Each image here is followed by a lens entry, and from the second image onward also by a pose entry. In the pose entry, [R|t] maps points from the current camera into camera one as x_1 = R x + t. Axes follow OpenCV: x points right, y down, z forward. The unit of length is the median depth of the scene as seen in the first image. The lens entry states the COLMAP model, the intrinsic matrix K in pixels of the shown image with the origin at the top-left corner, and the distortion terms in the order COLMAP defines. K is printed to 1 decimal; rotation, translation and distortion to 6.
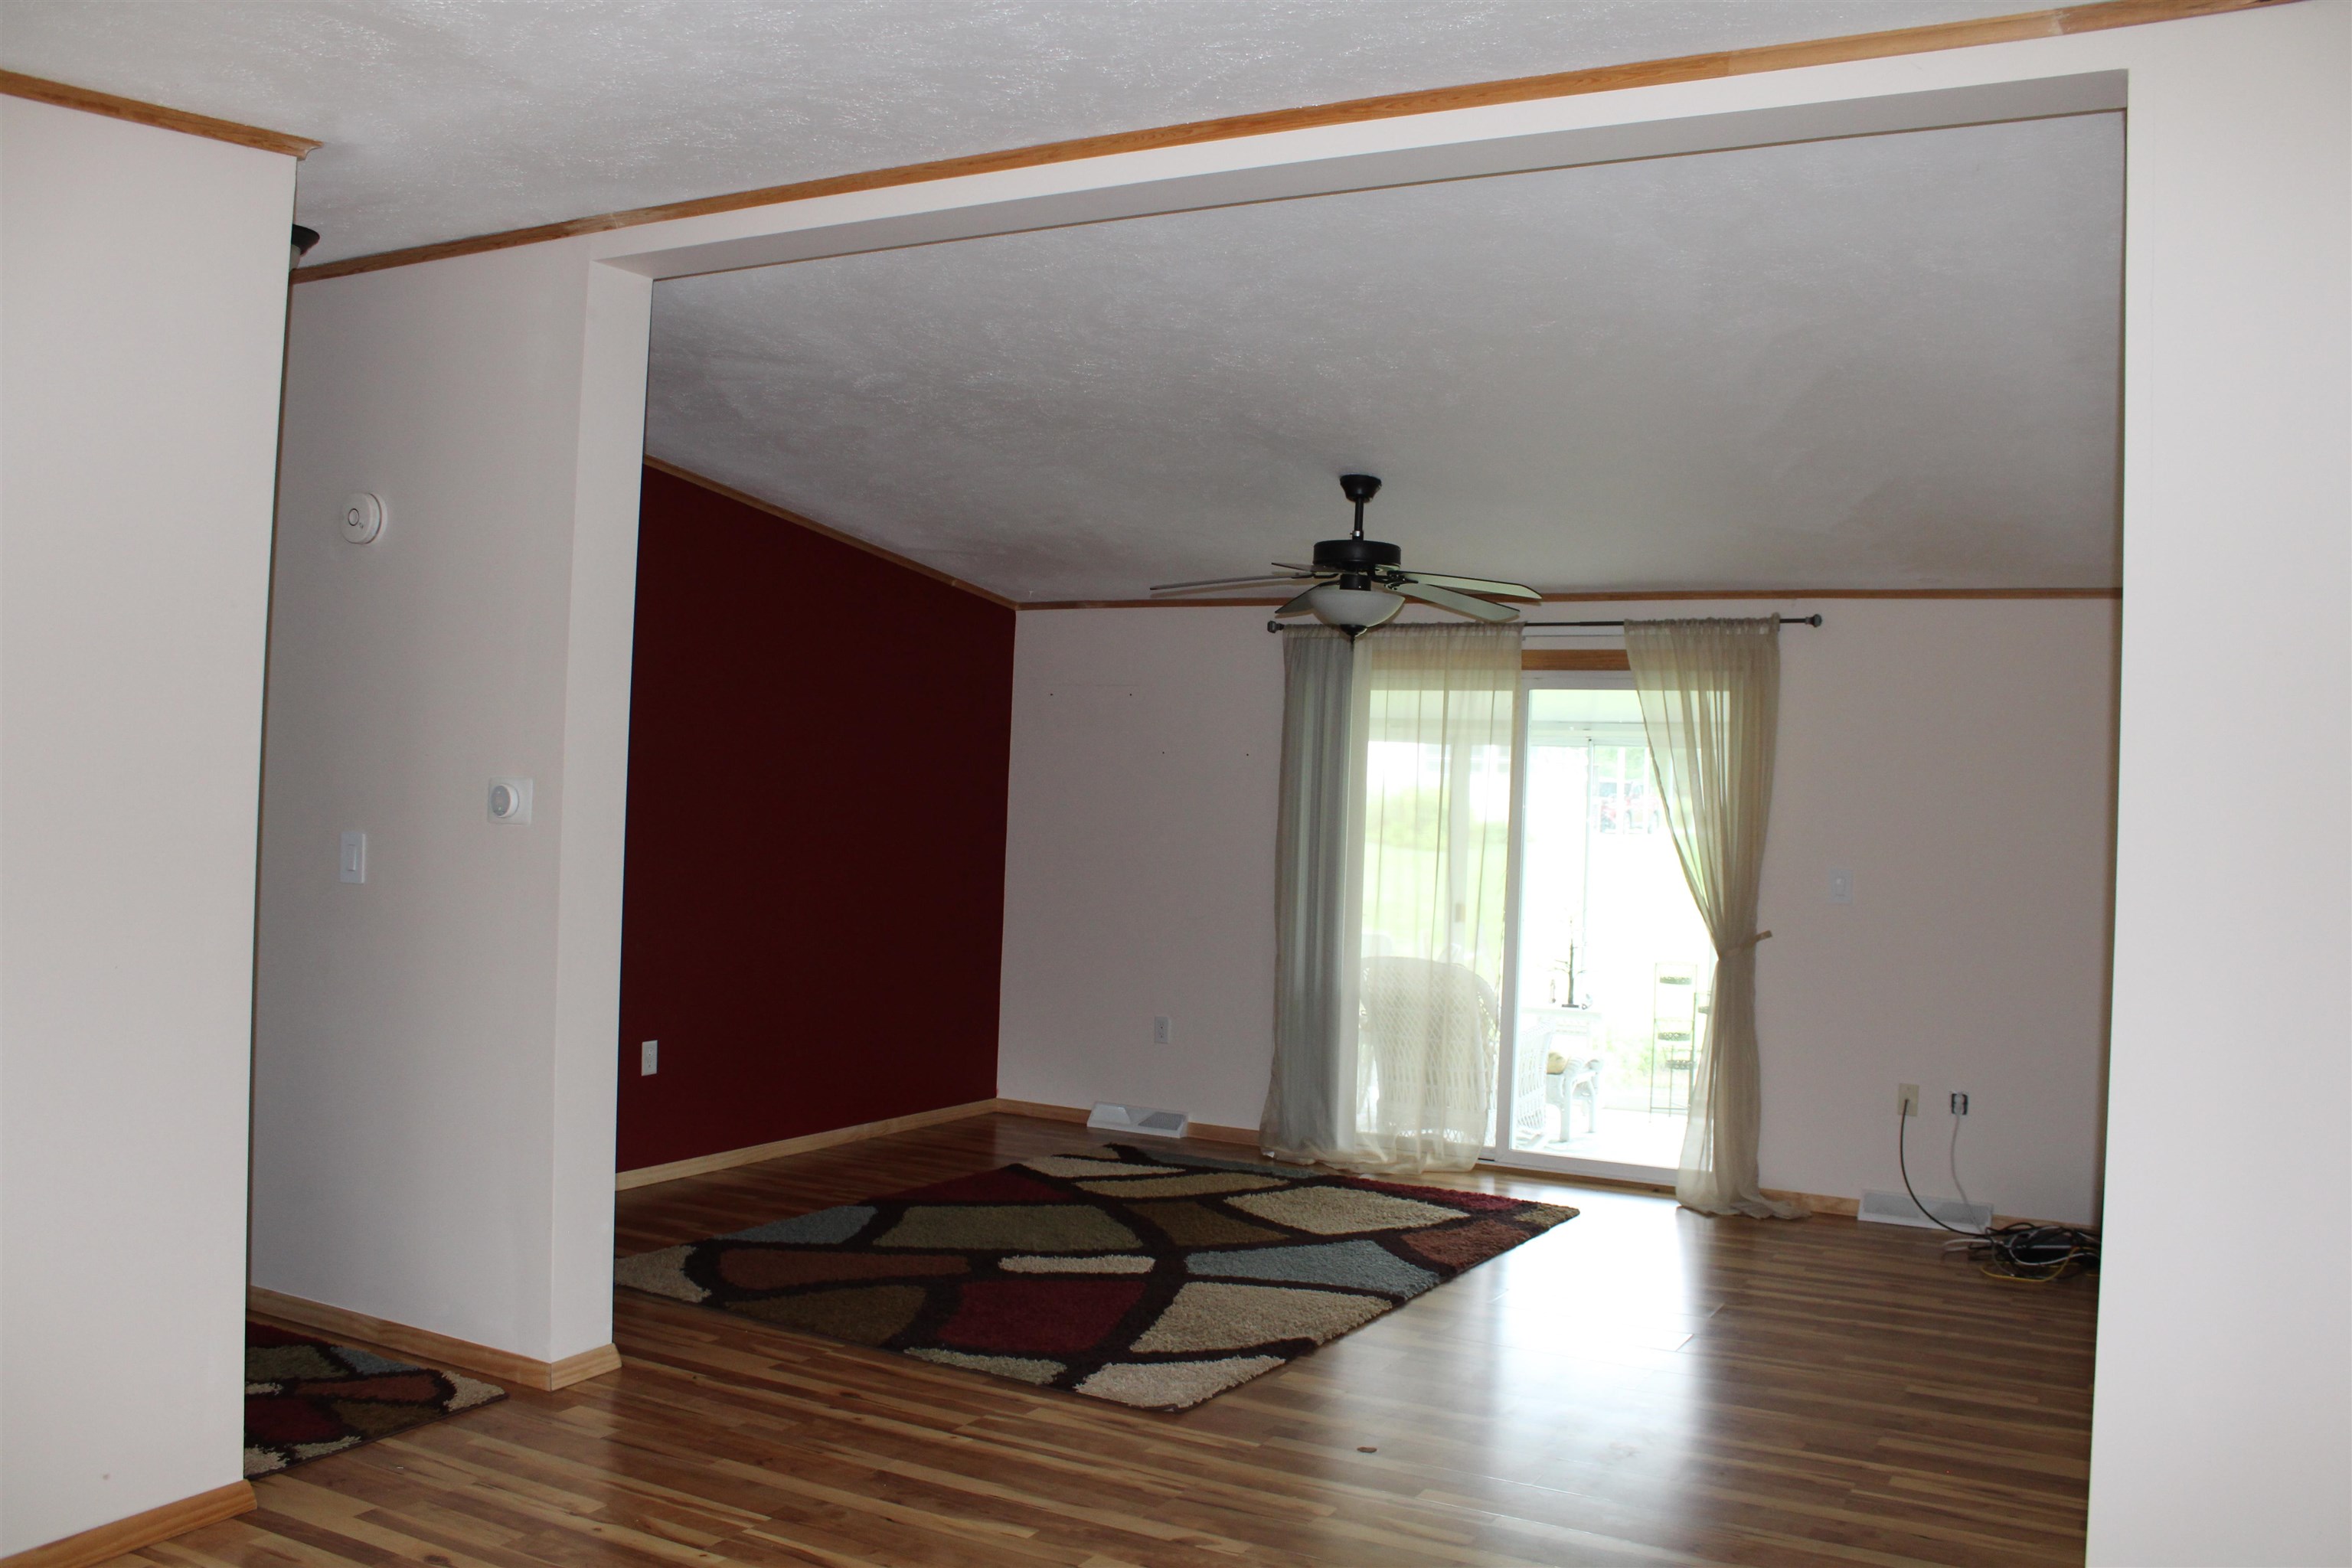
lens RADIAL K [[1962.5, 0, 1175.1], [0, 1962.5, 786.4], [0, 0, 1]] dist [-0.162186, 0.140973]
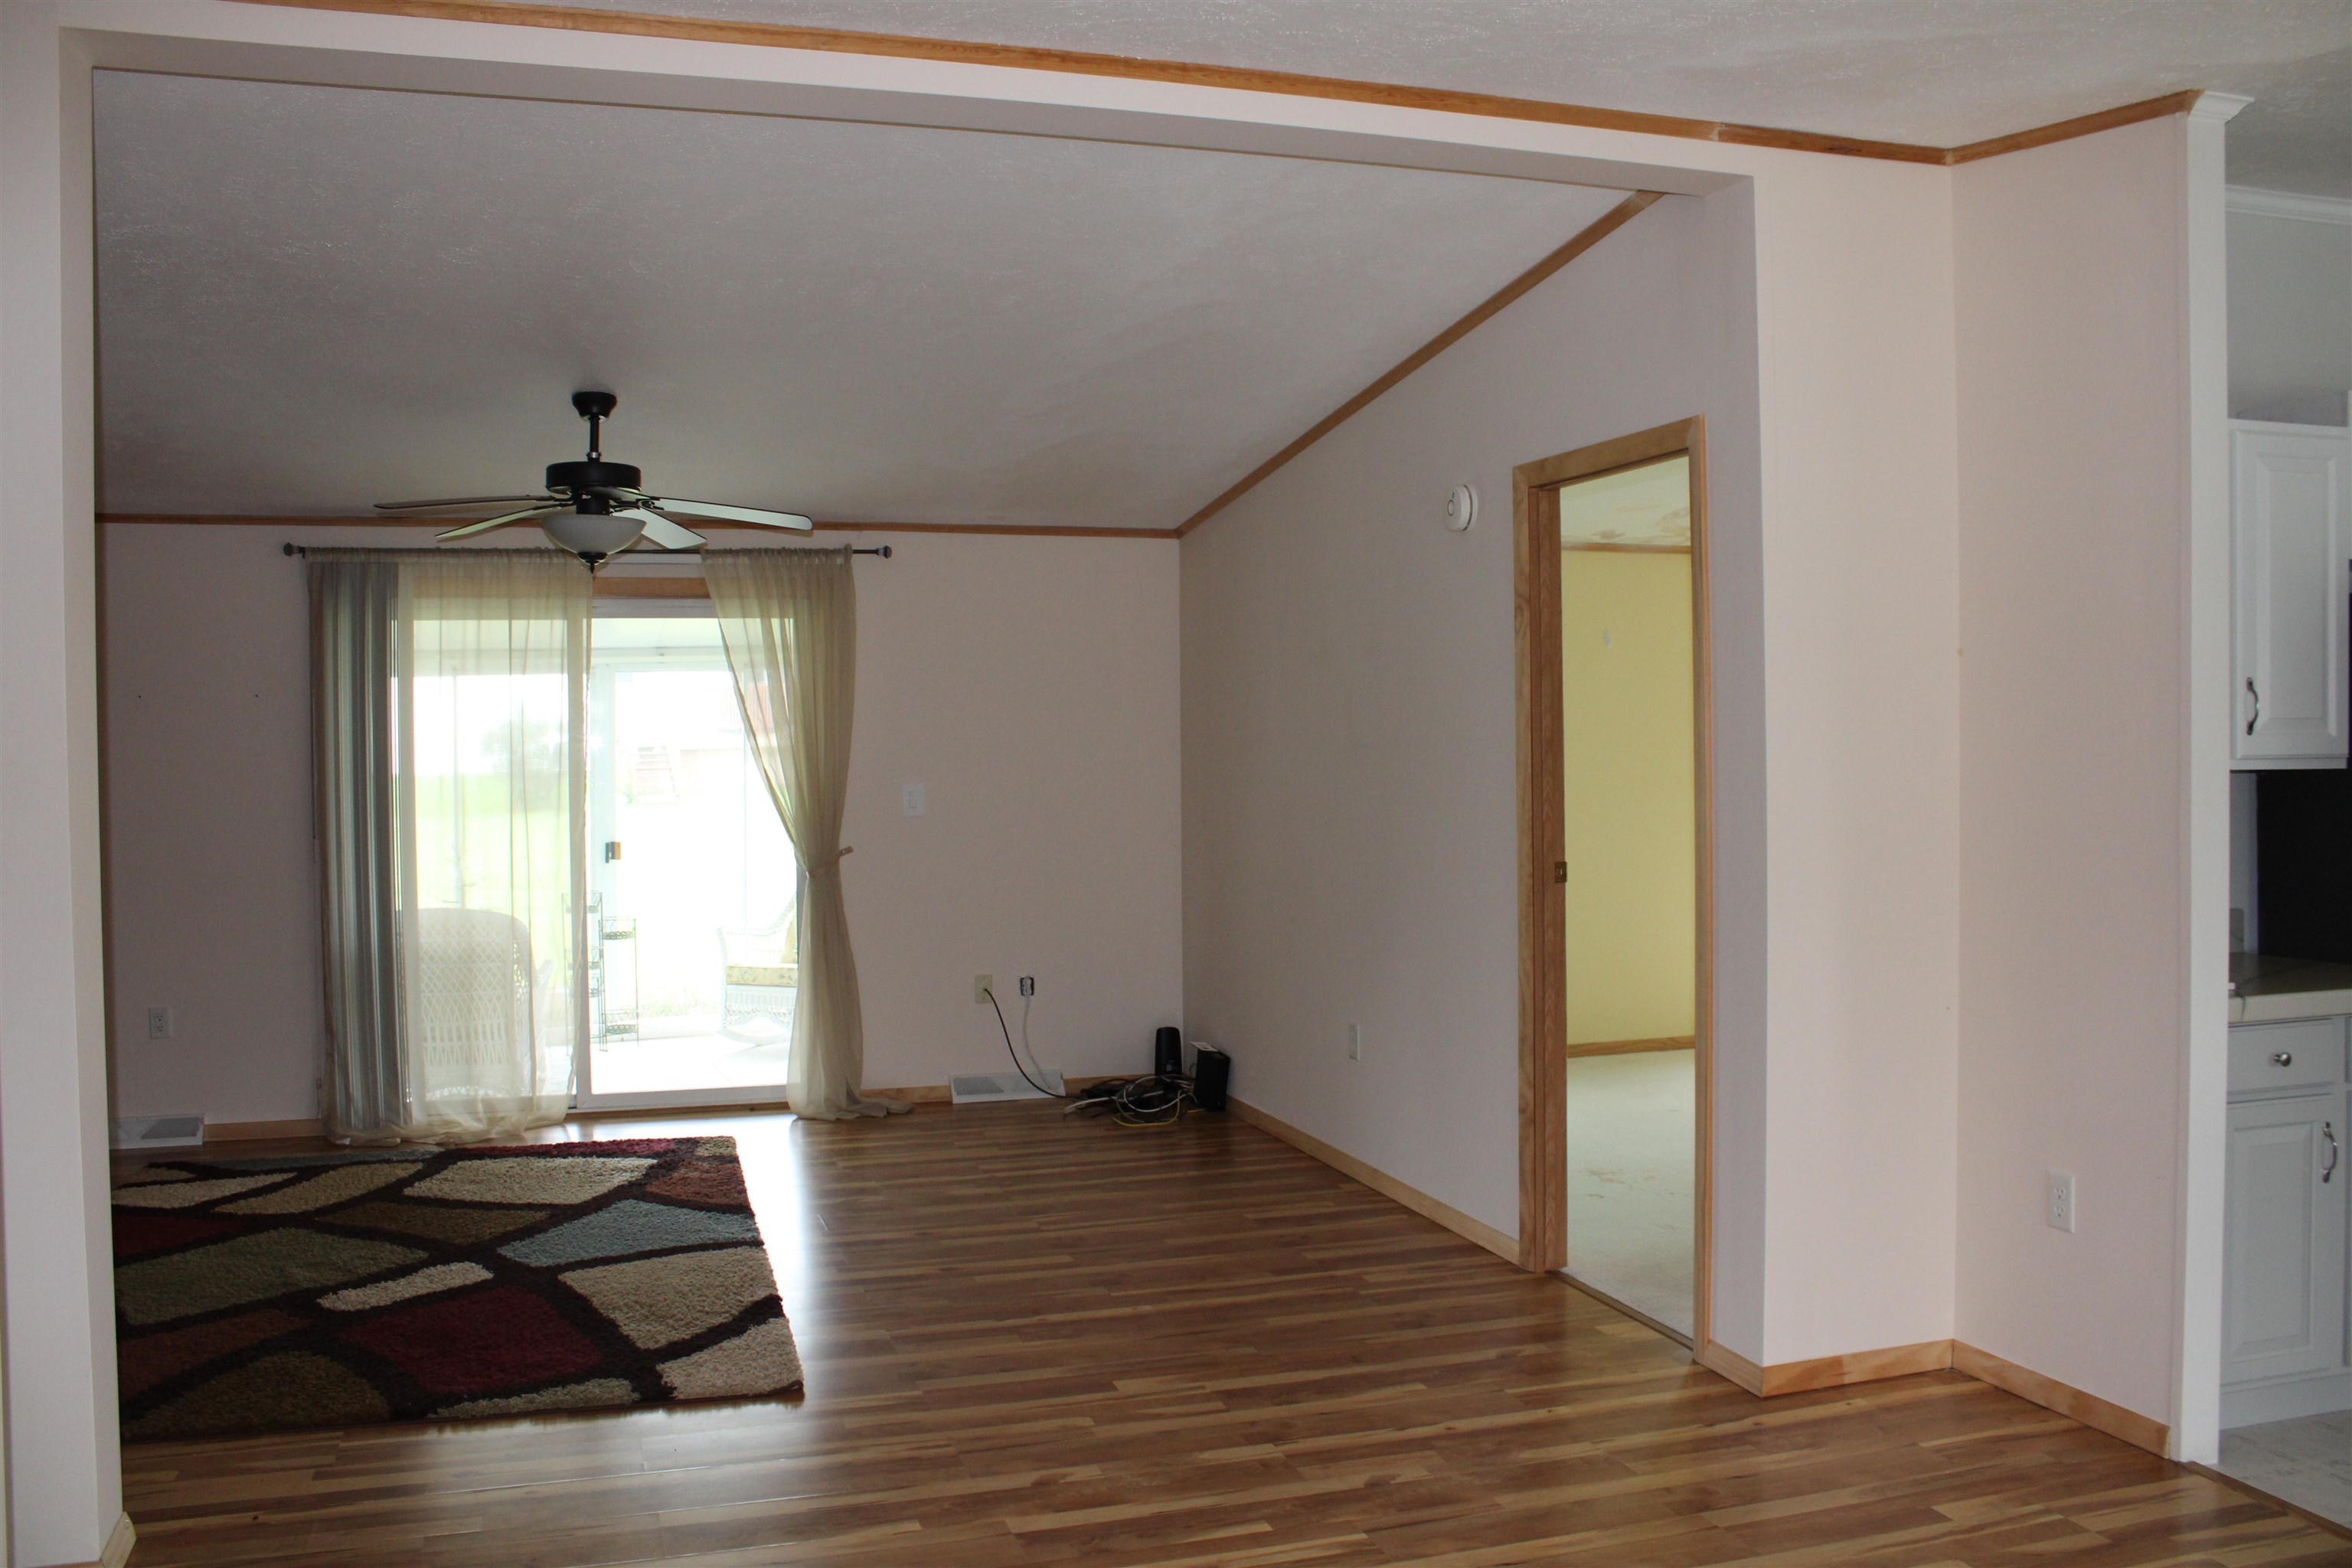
lens RADIAL K [[1962.5, 0, 1181.2], [0, 1962.5, 775.7], [0, 0, 1]] dist [-0.162186, 0.140973]
pose [[0.695756, -0.057720, 0.715956, -0.326241], [0.031173, 0.998253, 0.050185, -0.011341], [-0.717602, -0.012598, 0.696340, 0.130034]]
